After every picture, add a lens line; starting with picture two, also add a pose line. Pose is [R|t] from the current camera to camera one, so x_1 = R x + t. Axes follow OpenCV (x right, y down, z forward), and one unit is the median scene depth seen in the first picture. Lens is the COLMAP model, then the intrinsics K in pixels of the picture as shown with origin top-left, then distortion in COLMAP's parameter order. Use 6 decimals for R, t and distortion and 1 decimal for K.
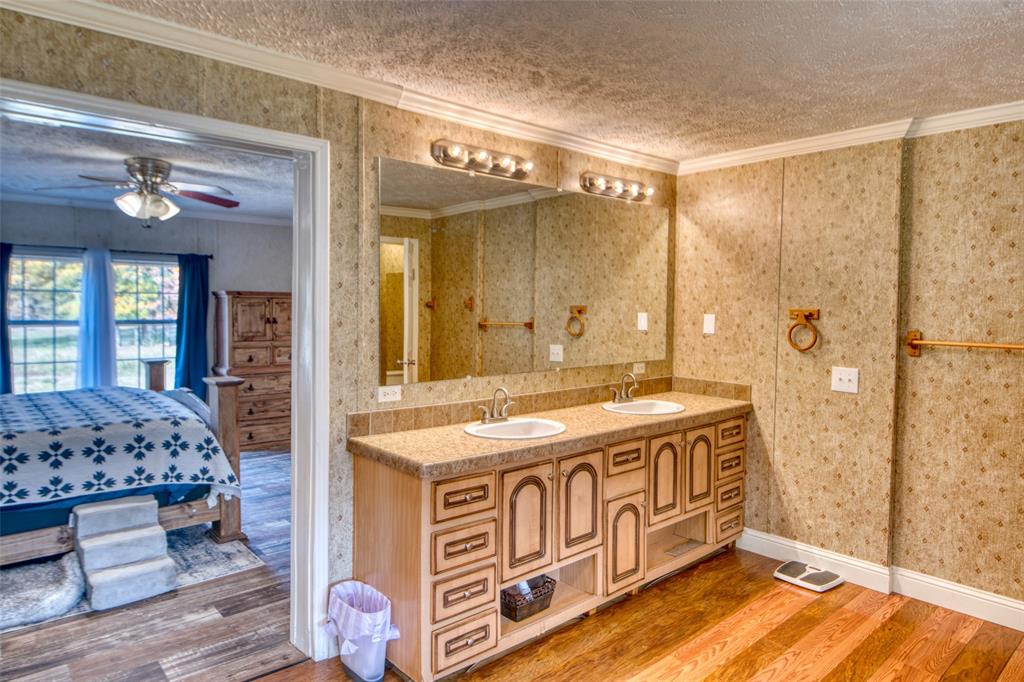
lens RADIAL K [[630.9, 0, 507.6], [0, 630.9, 323.2], [0, 0, 1]] dist [0.001428, -0.016658]
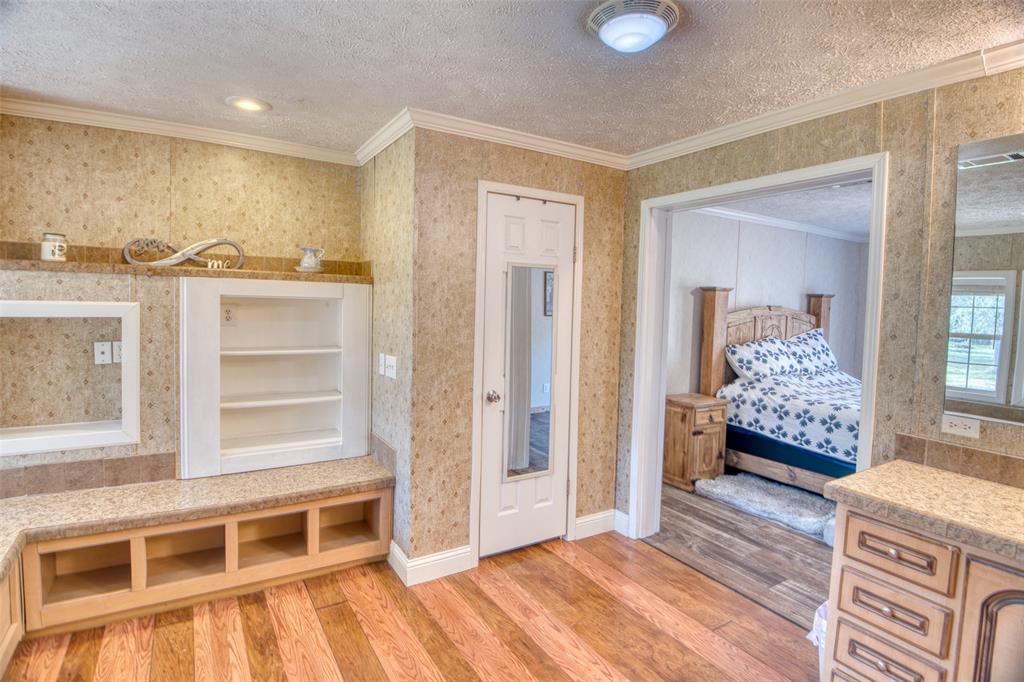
lens RADIAL K [[509.7, 0, 495.1], [0, 509.7, 328.0], [0, 0, 1]] dist [-0.036450, -0.000150]
pose [[-0.188124, 0.032135, -0.981619, 0.407433], [-0.057127, 0.997414, 0.043601, -0.007246], [0.980483, 0.064279, -0.185802, 0.373607]]
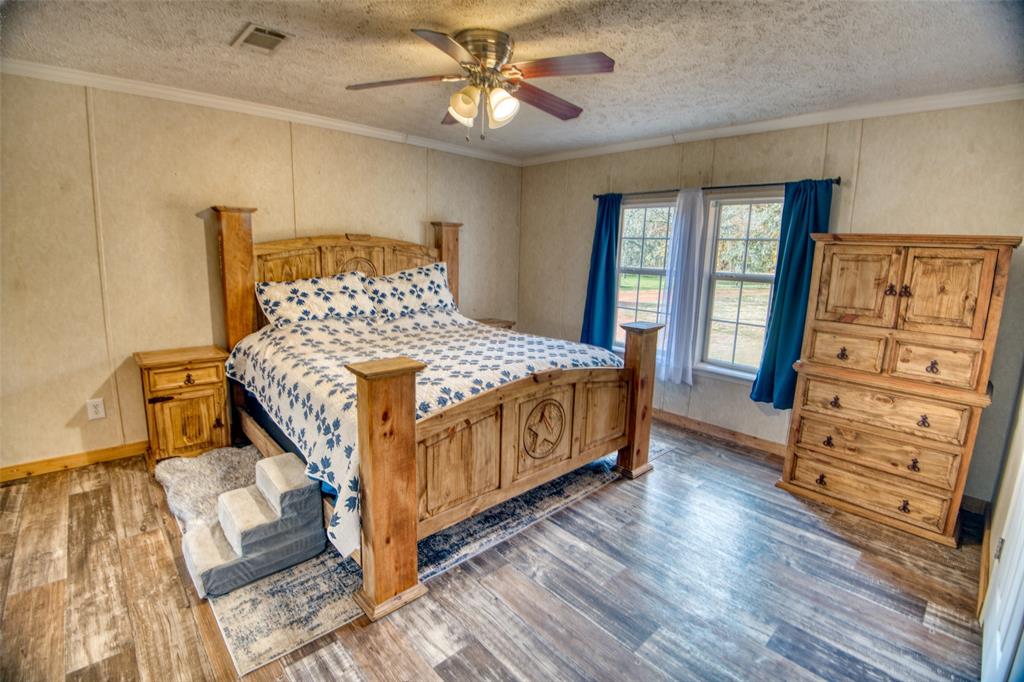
lens RADIAL K [[464.9, 0, 491.2], [0, 464.9, 331.0], [0, 0, 1]] dist [-0.041920, -0.000439]
pose [[0.011607, 0.162266, -0.986679, -0.015379], [-0.055655, 0.985321, 0.161388, -0.021246], [0.998383, 0.053040, 0.020467, 1.137355]]
